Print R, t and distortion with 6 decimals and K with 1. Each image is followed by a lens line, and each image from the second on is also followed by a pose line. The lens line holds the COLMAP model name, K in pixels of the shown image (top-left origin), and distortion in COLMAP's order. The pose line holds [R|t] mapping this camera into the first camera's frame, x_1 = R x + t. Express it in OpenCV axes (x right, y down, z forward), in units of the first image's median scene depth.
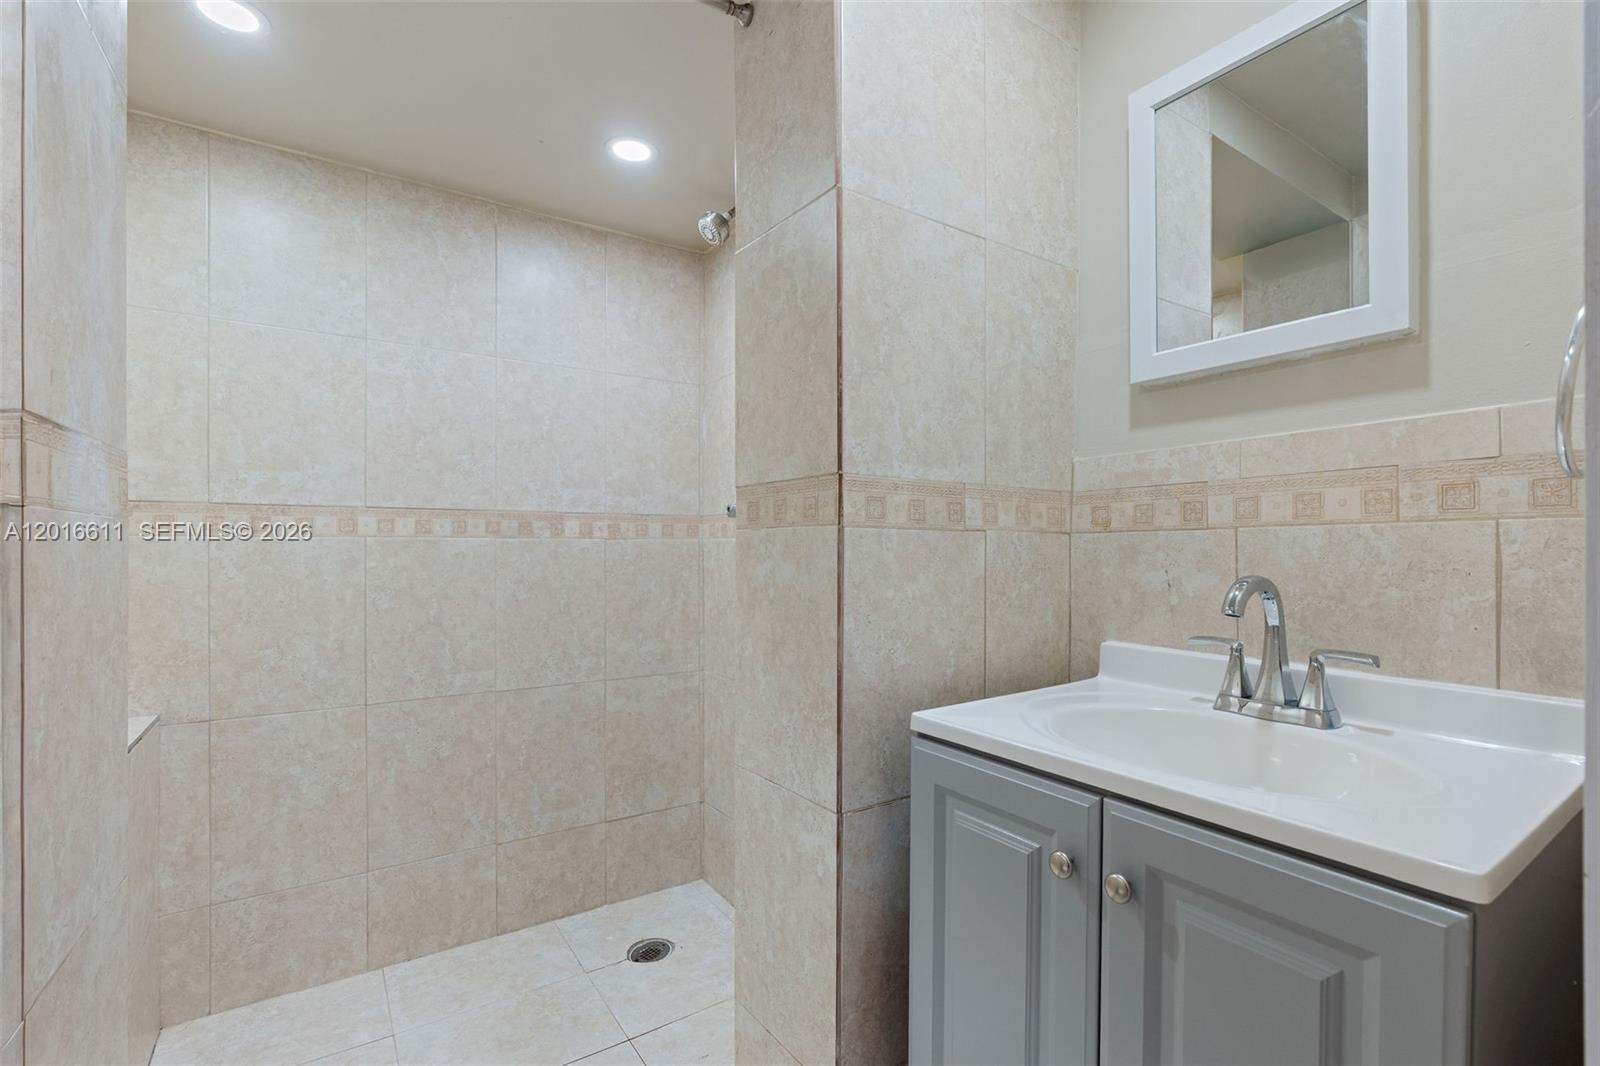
lens RADIAL K [[726.2, 0, 800.0], [0, 726.2, 540.4], [0, 0, 1]] dist [-0.004103, 0.000492]
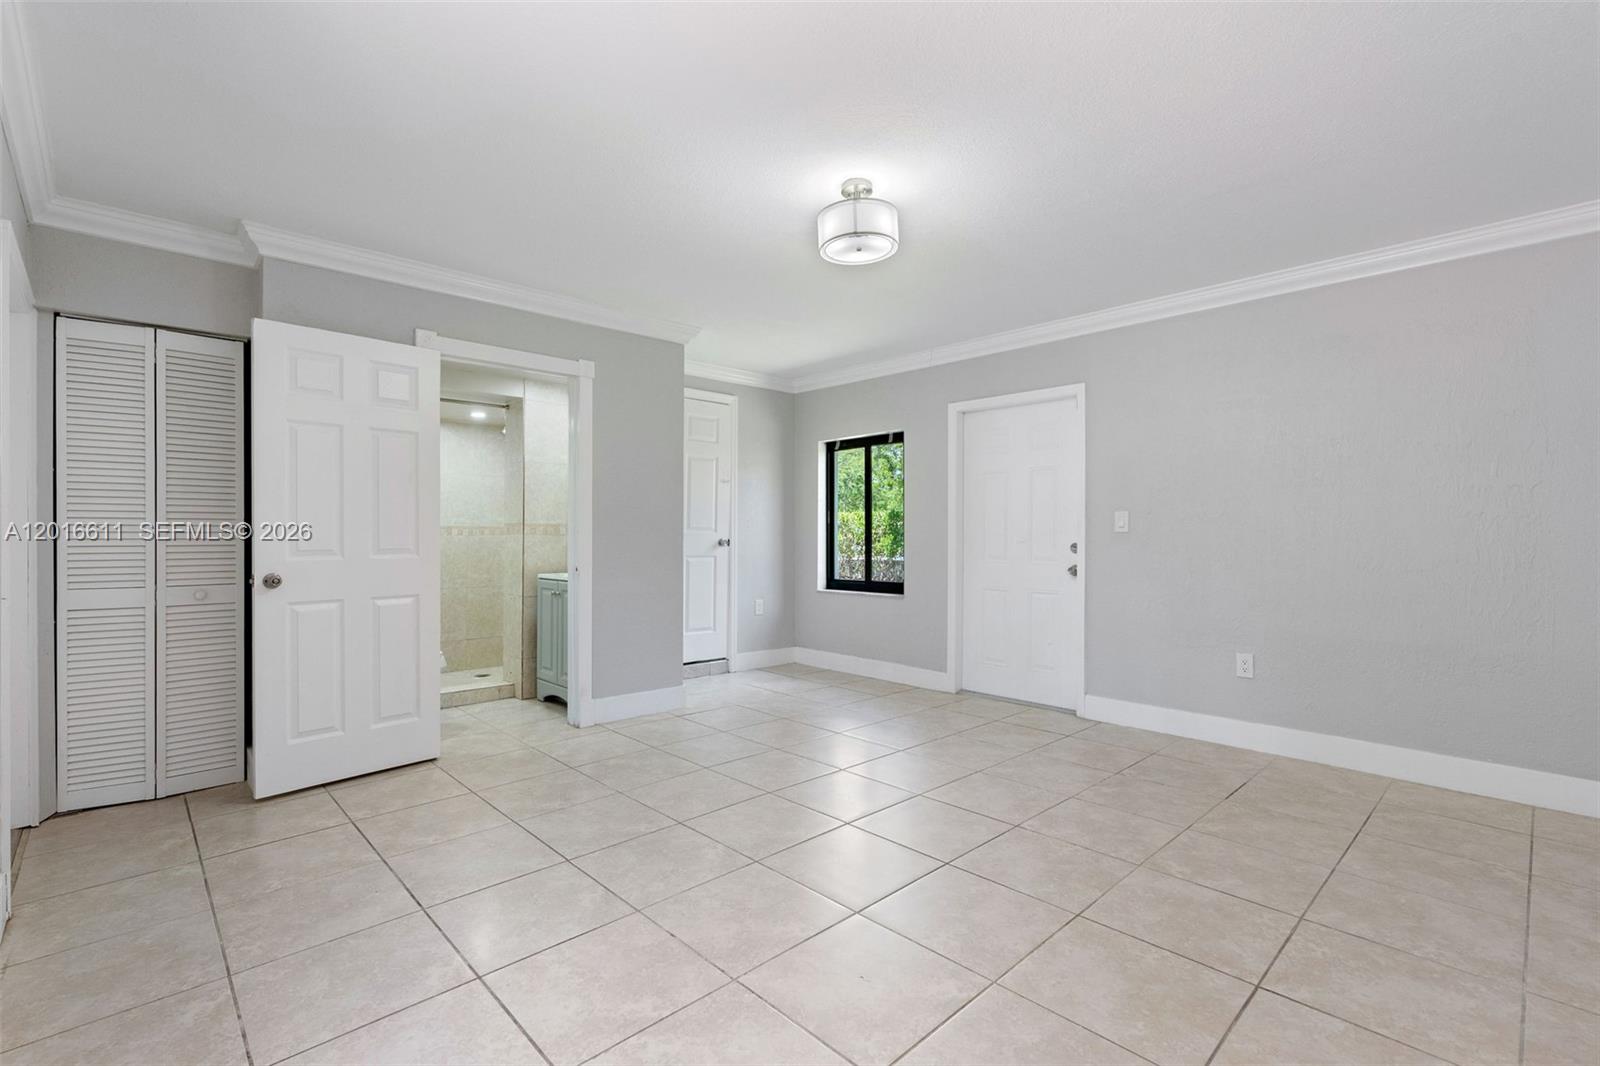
lens RADIAL K [[726.2, 0, 800.0], [0, 726.2, 540.4], [0, 0, 1]] dist [-0.004103, 0.000492]
pose [[0.984514, 0.007455, 0.175149, 0.869973], [-0.008772, 0.999939, 0.006745, -0.024602], [-0.175088, -0.008177, 0.984519, -3.412781]]
